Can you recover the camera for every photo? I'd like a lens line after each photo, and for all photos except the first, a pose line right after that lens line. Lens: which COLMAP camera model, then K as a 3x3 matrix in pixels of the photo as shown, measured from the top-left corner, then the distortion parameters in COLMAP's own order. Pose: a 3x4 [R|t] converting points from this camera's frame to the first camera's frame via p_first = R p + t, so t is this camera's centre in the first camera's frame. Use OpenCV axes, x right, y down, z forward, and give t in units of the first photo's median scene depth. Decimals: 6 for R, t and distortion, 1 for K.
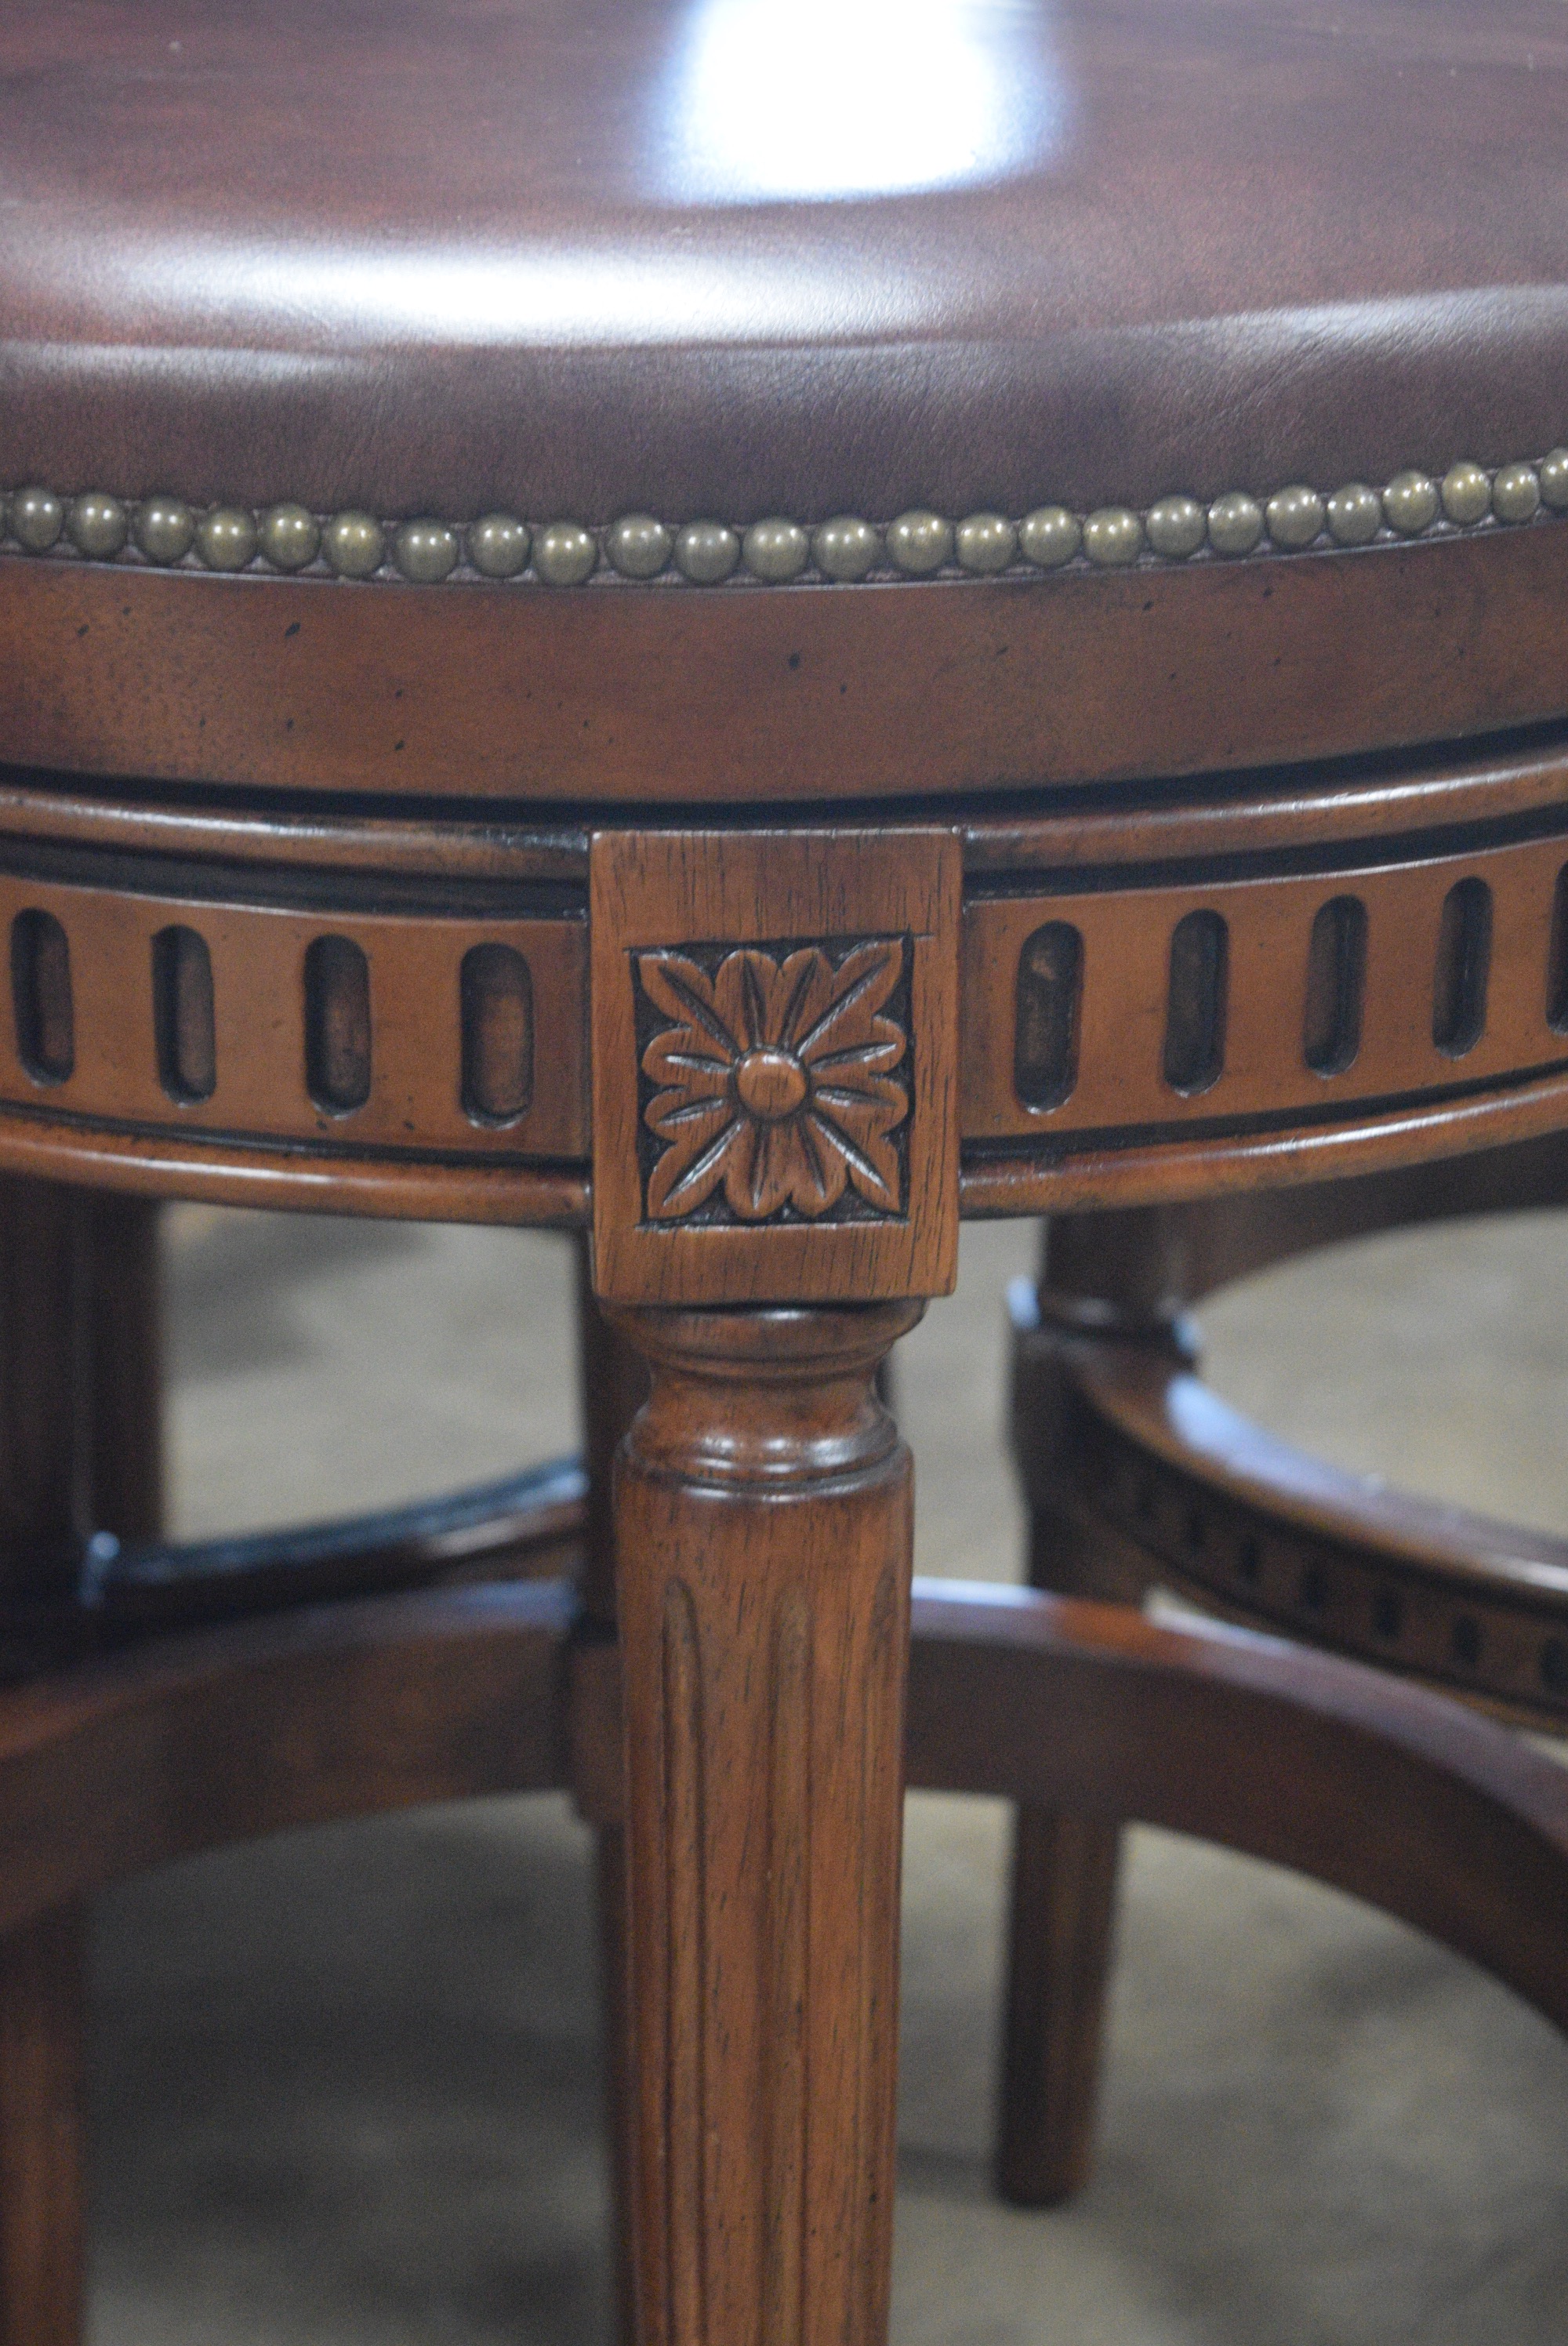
lens RADIAL K [[5349.3, 0, 783.8], [0, 5349.3, 1172.3], [0, 0, 1]] dist [0.111363, 0.000000]
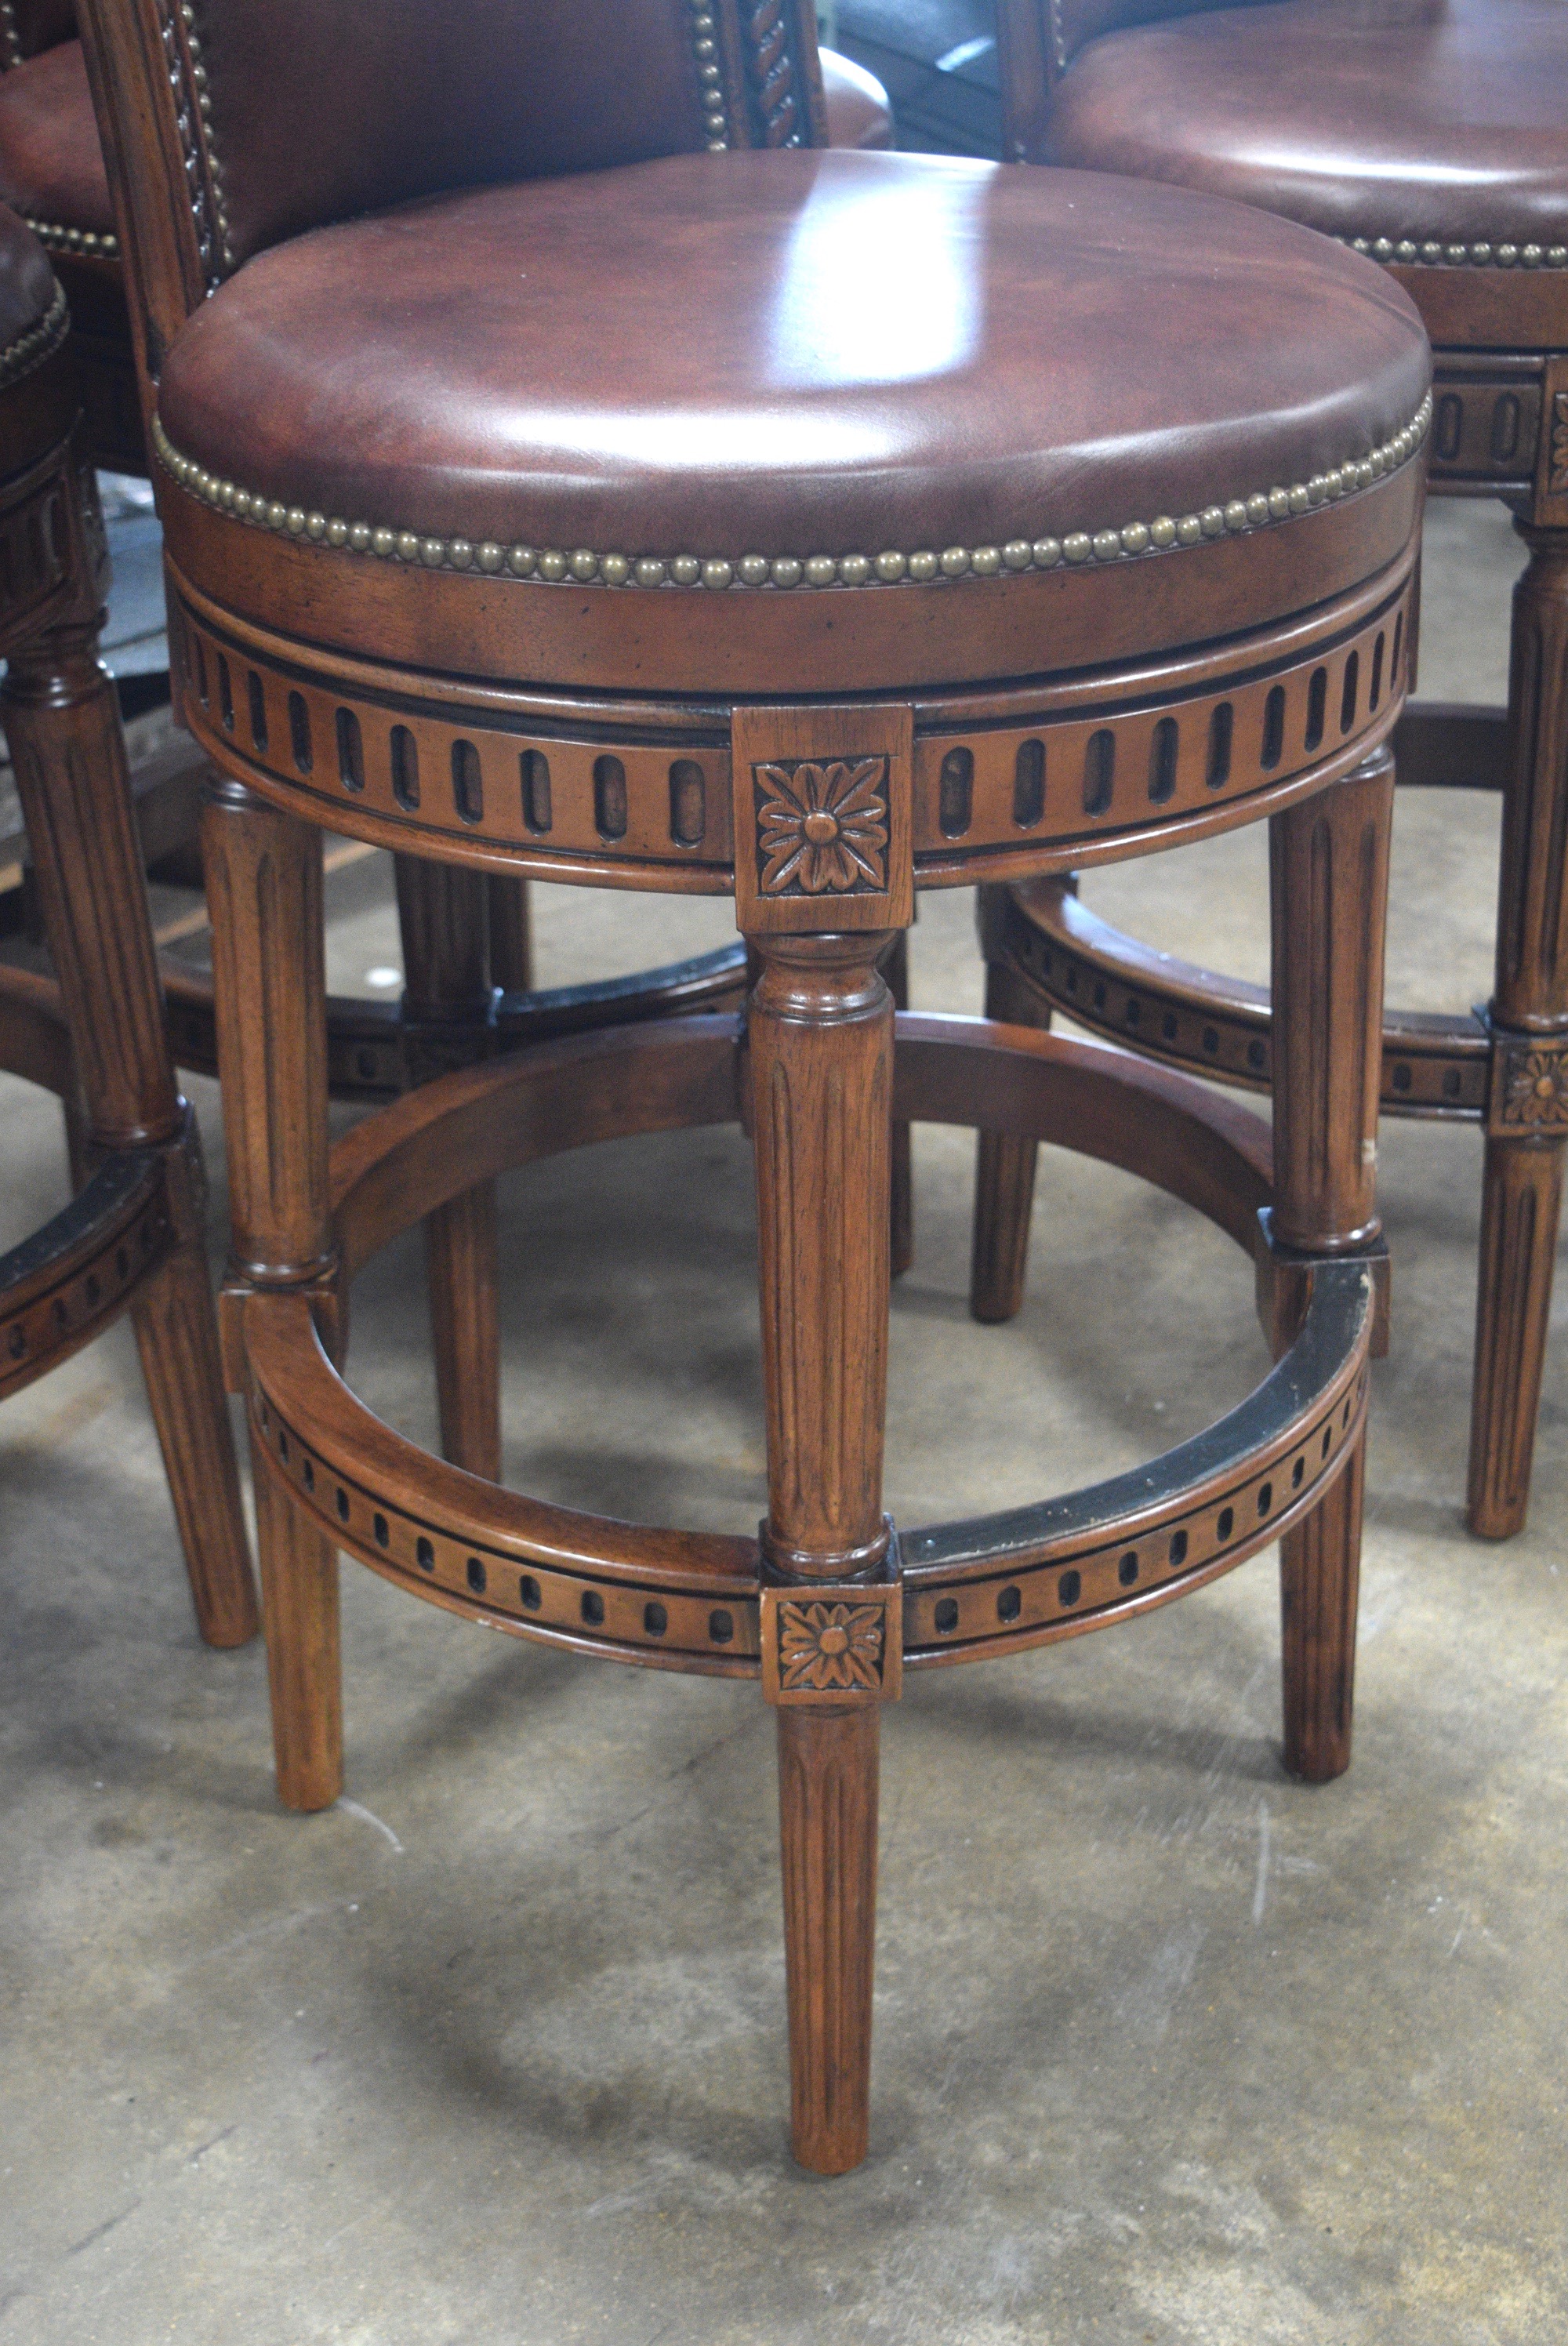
lens RADIAL K [[3188.5, 0, 781.1], [0, 3188.5, 1172.6], [0, 0, 1]] dist [-0.013427, 0.000000]
pose [[0.999351, -0.001287, -0.036007, 0.025648], [0.006899, 0.987708, 0.156157, -0.075125], [0.035363, -0.156304, 0.987076, -0.224396]]
